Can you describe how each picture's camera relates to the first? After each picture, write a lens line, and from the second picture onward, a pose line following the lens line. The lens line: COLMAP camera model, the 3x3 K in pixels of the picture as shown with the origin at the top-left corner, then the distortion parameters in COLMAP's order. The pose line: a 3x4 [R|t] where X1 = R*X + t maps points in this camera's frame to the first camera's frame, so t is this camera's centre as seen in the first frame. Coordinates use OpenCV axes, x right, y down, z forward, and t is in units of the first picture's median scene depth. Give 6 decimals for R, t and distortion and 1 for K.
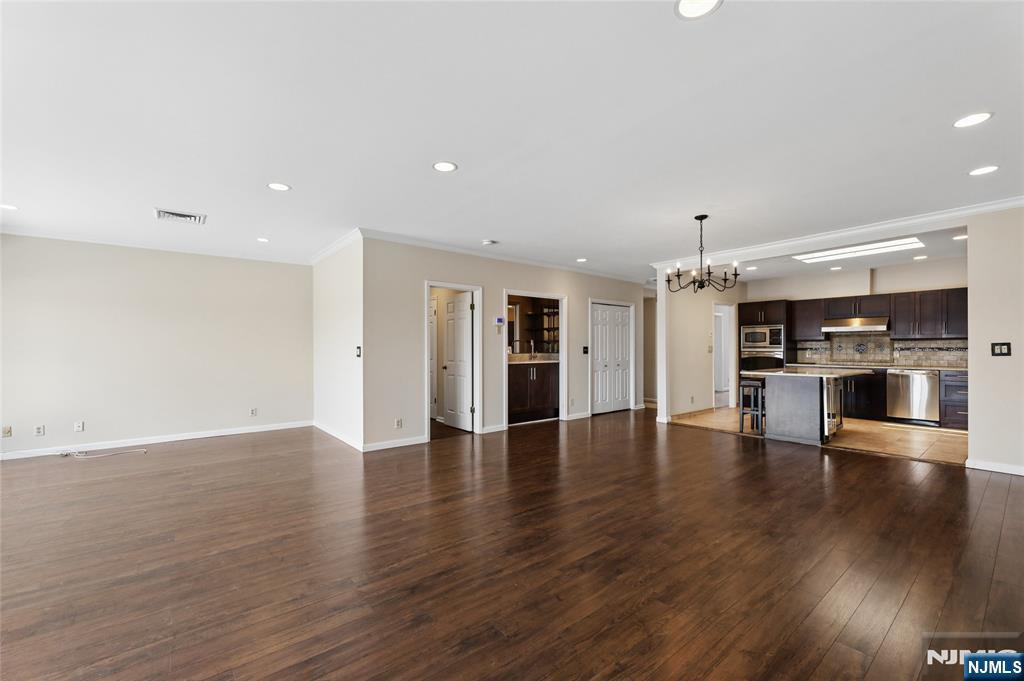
lens RADIAL K [[419.2, 0, 516.1], [0, 419.2, 348.0], [0, 0, 1]] dist [-0.004905, 0.003123]
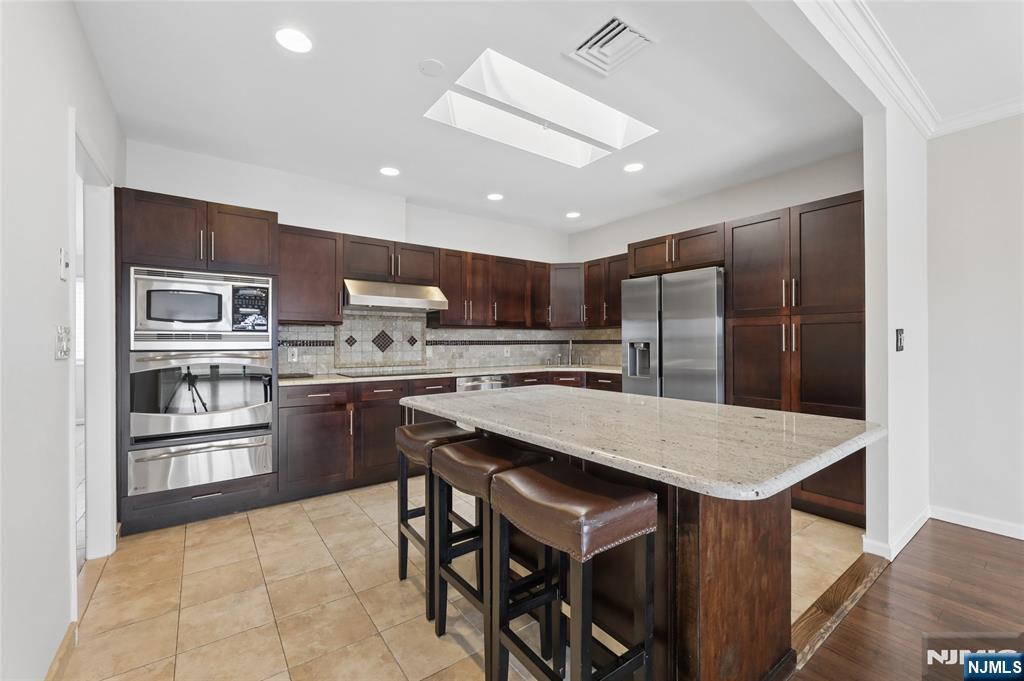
lens RADIAL K [[419.2, 0, 514.1], [0, 419.2, 341.4], [0, 0, 1]] dist [-0.004905, 0.003123]
pose [[0.063545, 0.000947, 0.997979, 0.266637], [-0.001645, 0.999998, -0.000844, 0.001212], [-0.997978, -0.001589, 0.063547, 0.731527]]
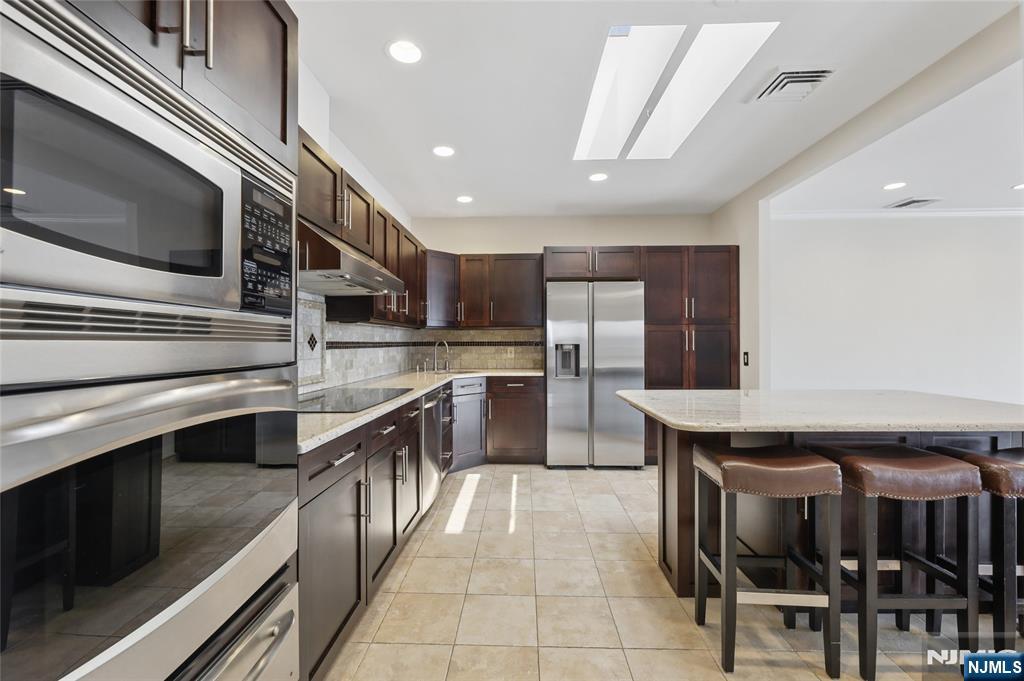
lens RADIAL K [[419.2, 0, 512.2], [0, 419.2, 341.0], [0, 0, 1]] dist [-0.004905, 0.003123]
pose [[-0.751460, 0.003751, 0.659768, 0.474409], [-0.002113, 0.999965, -0.008092, 0.001999], [-0.659776, -0.007475, -0.751425, 1.031760]]
